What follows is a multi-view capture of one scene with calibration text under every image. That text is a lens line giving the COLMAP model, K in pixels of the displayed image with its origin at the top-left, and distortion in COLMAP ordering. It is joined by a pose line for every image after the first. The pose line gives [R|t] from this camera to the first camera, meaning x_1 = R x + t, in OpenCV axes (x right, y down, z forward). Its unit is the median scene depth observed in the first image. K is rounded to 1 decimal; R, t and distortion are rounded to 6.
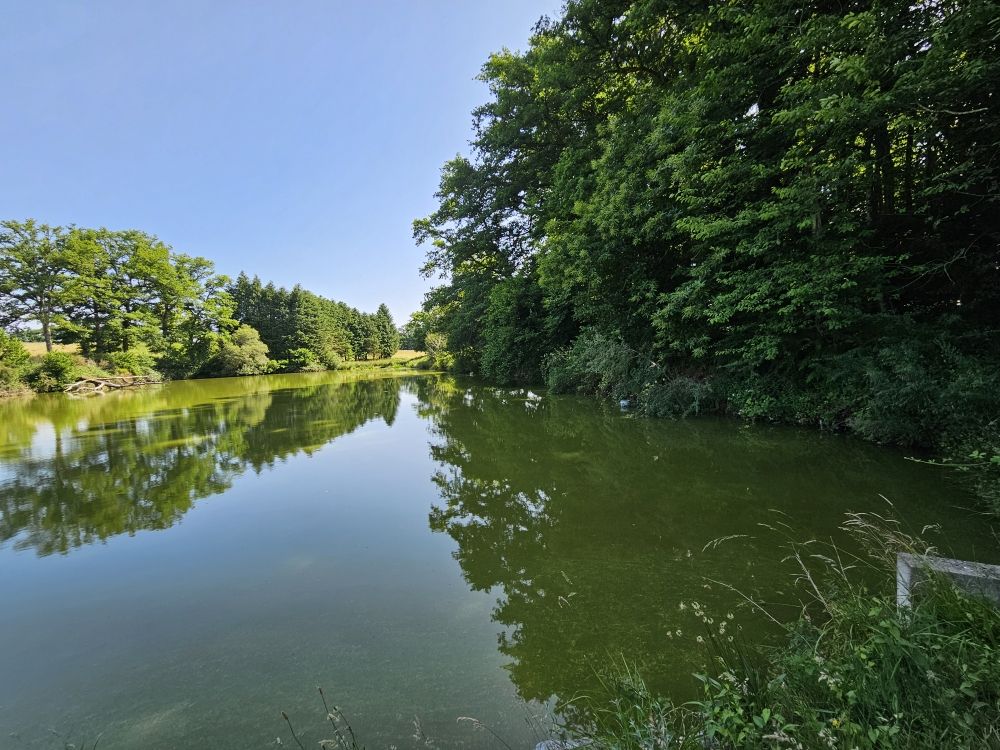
lens RADIAL K [[413.4, 0, 499.1], [0, 413.4, 374.8], [0, 0, 1]] dist [-0.000166, -0.001248]
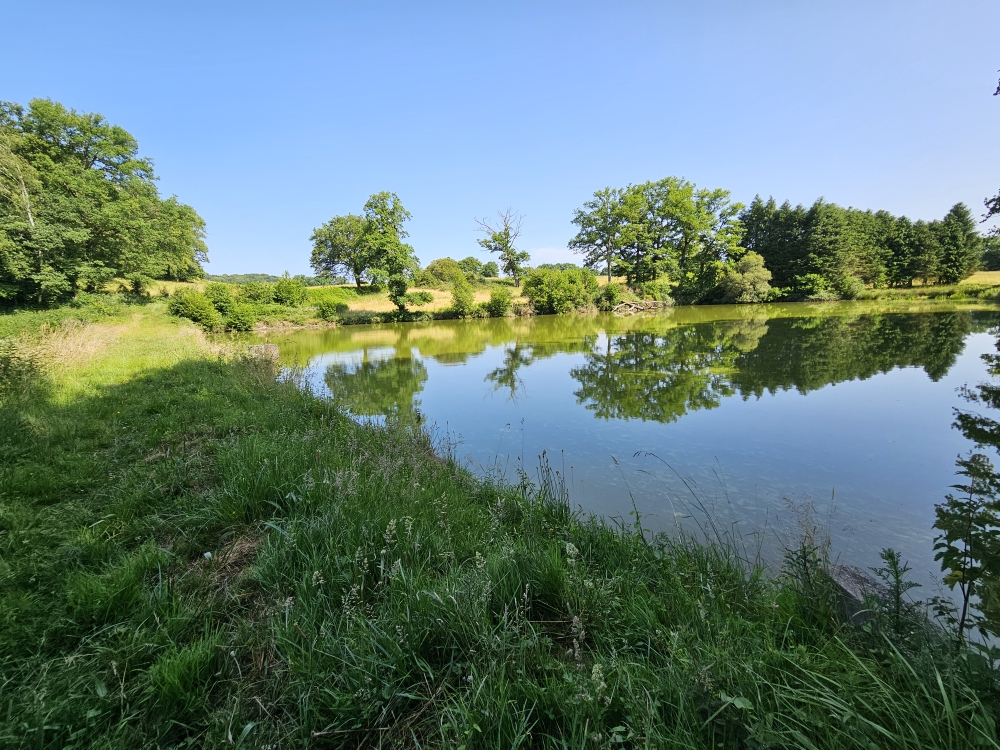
lens RADIAL K [[413.4, 0, 499.4], [0, 413.4, 373.5], [0, 0, 1]] dist [-0.000166, -0.001248]
pose [[0.443358, 0.179386, -0.878211, 0.061447], [-0.027282, 0.982016, 0.186816, -0.002757], [0.895929, -0.058867, 0.440279, 0.003977]]
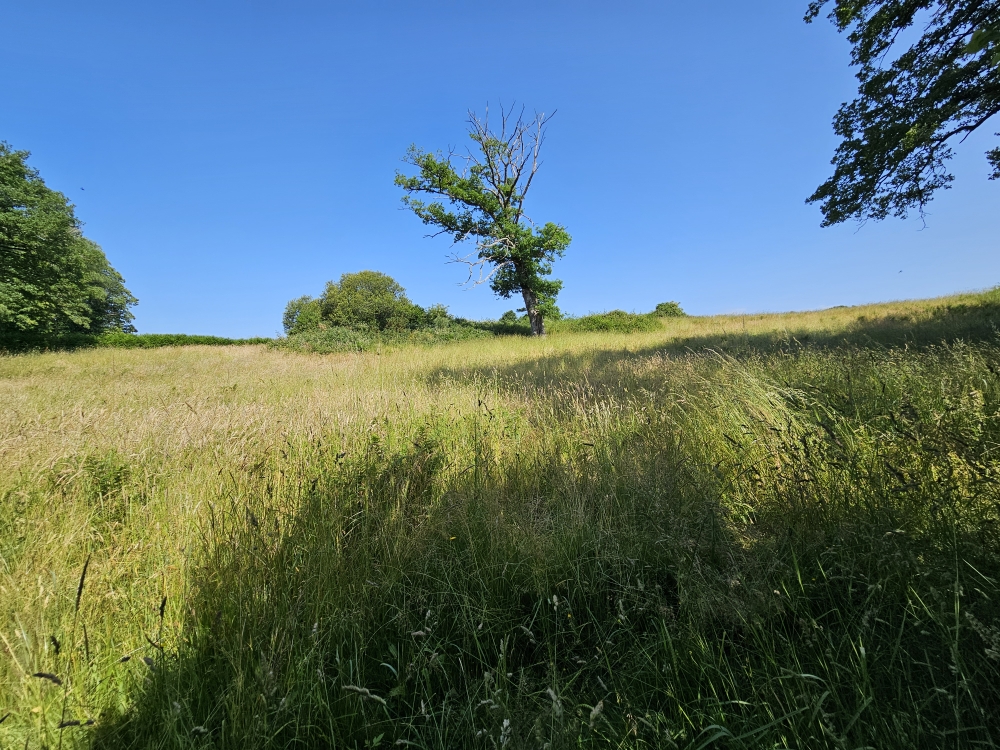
lens RADIAL K [[413.4, 0, 500.2], [0, 413.4, 373.9], [0, 0, 1]] dist [-0.000166, -0.001248]
pose [[0.136843, 0.016423, -0.990457, -1.038454], [-0.031674, 0.999424, 0.012196, 0.007591], [0.990086, 0.029703, 0.137285, 0.802582]]
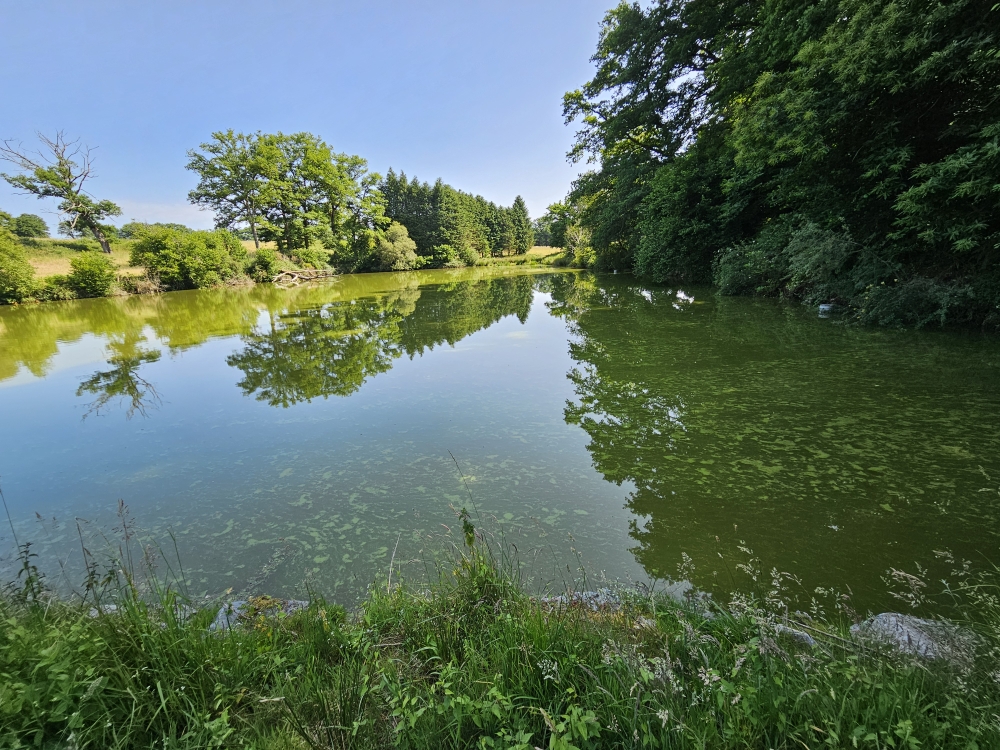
lens RADIAL K [[413.4, 0, 500.5], [0, 413.4, 373.9], [0, 0, 1]] dist [-0.000166, -0.001248]
pose [[0.954729, 0.084119, -0.285336, -0.022457], [-0.013892, 0.970747, 0.239701, 0.001570], [0.297152, -0.224886, 0.927969, -0.005351]]
